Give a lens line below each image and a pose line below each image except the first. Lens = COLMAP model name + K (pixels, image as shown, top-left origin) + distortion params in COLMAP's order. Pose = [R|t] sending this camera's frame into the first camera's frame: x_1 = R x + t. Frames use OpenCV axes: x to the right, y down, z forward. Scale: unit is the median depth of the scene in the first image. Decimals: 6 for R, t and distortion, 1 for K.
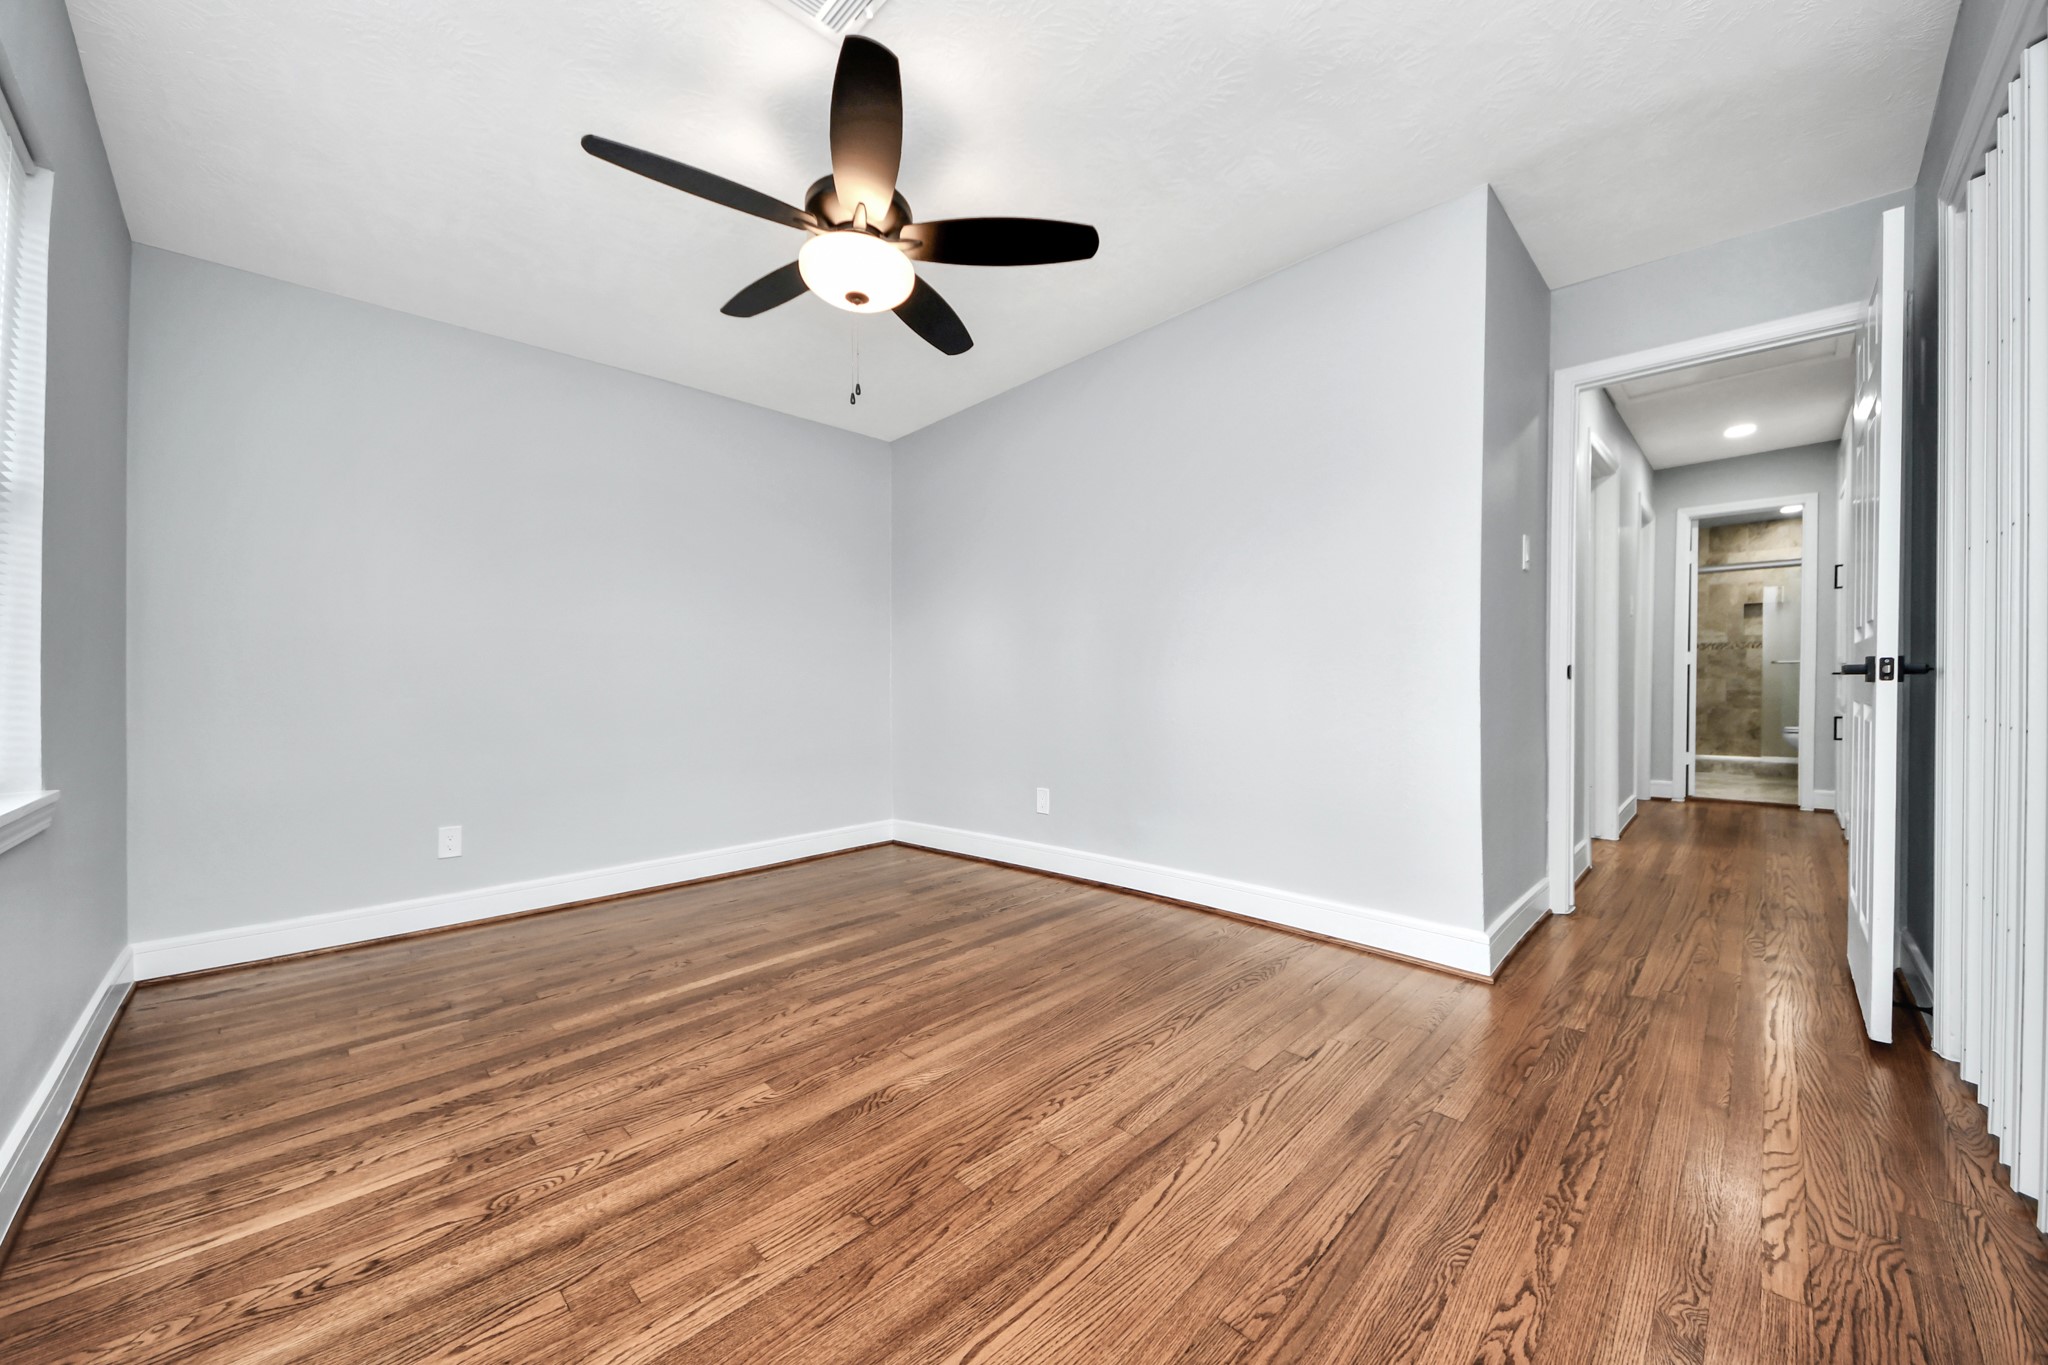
lens RADIAL K [[746.2, 0, 1013.7], [0, 746.2, 688.7], [0, 0, 1]] dist [0.036876, -0.006113]
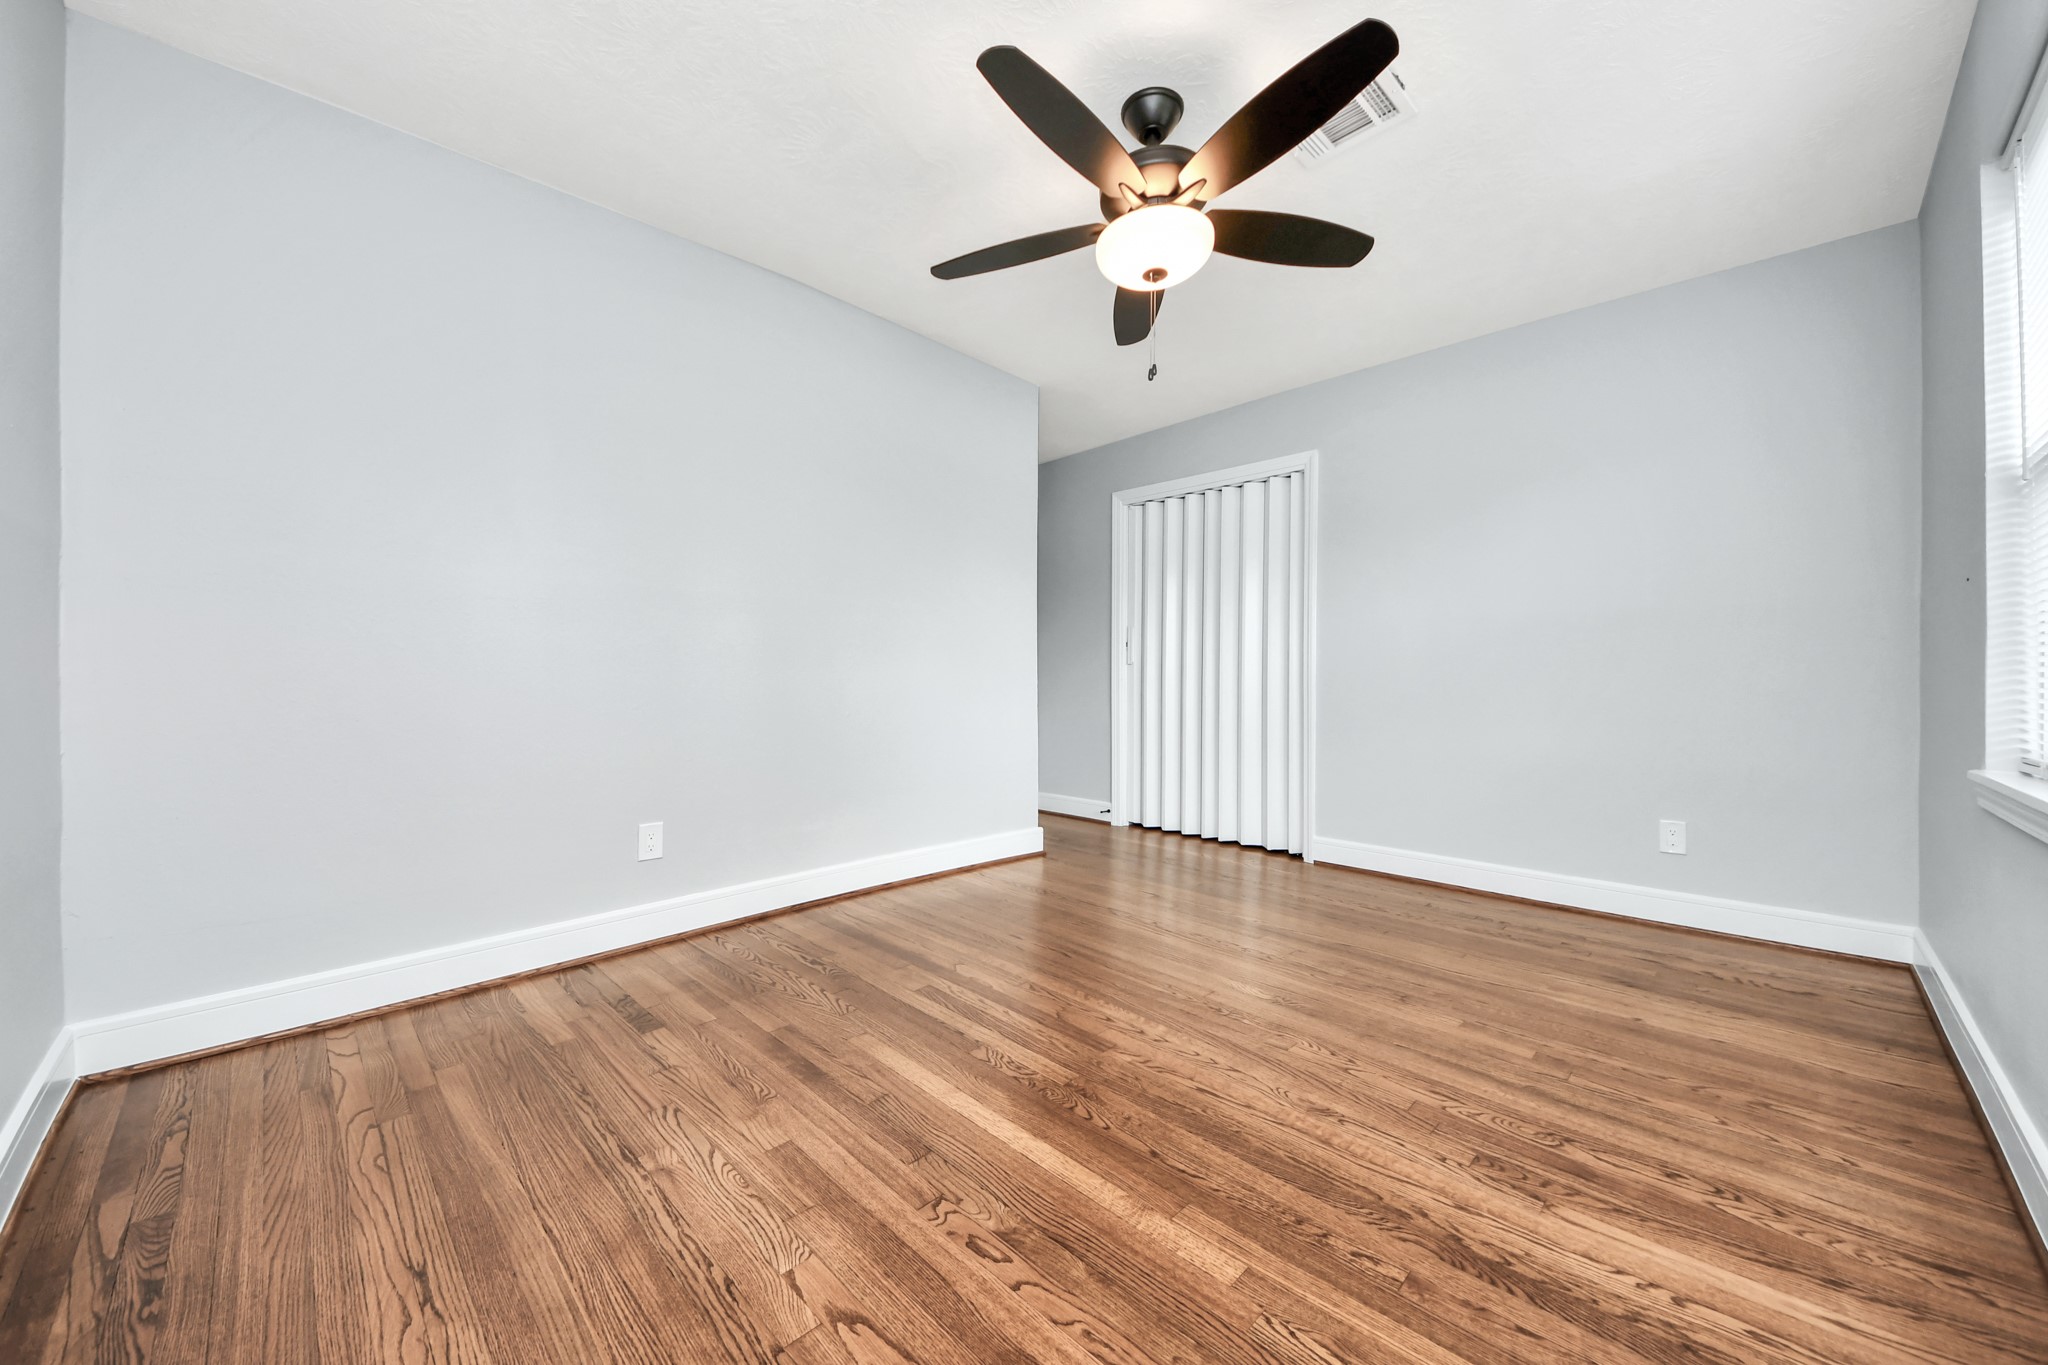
lens RADIAL K [[746.2, 0, 1013.7], [0, 746.2, 688.7], [0, 0, 1]] dist [0.036876, -0.006113]
pose [[-0.007322, 0.007277, 0.999947, -1.370146], [-0.002374, 0.999971, -0.007294, 0.028521], [-0.999970, -0.002428, -0.007304, 1.381876]]
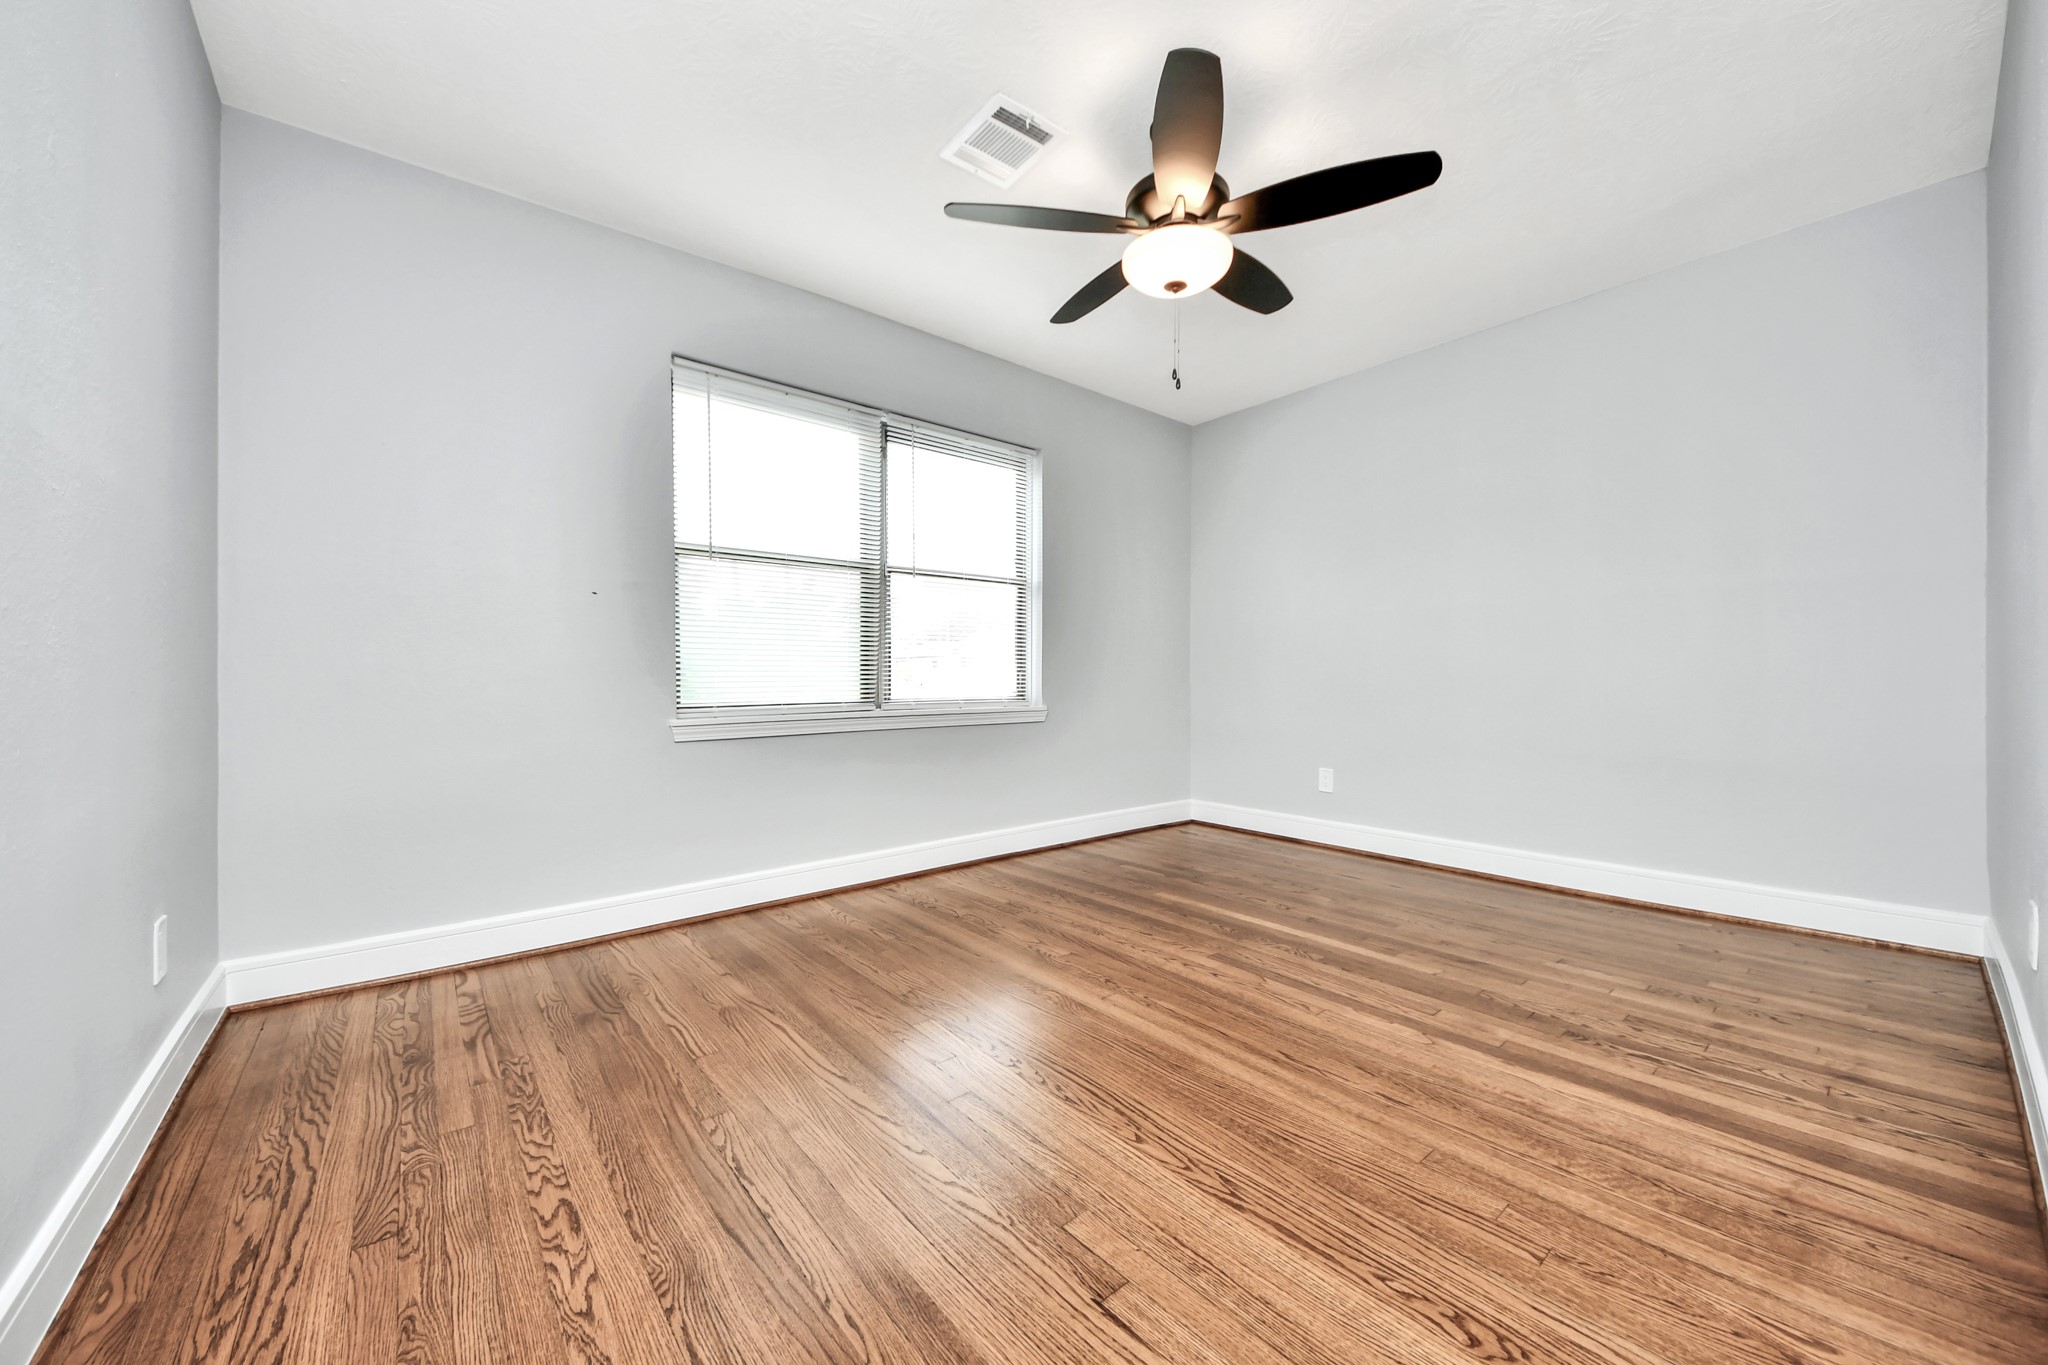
lens RADIAL K [[735.4, 0, 1031.2], [0, 735.4, 675.0], [0, 0, 1]] dist [0.036328, -0.000038]
pose [[-0.074558, 0.009234, -0.997174, 0.975780], [0.001105, 0.999957, 0.009177, 0.015283], [0.997216, -0.000418, -0.074565, 1.022468]]
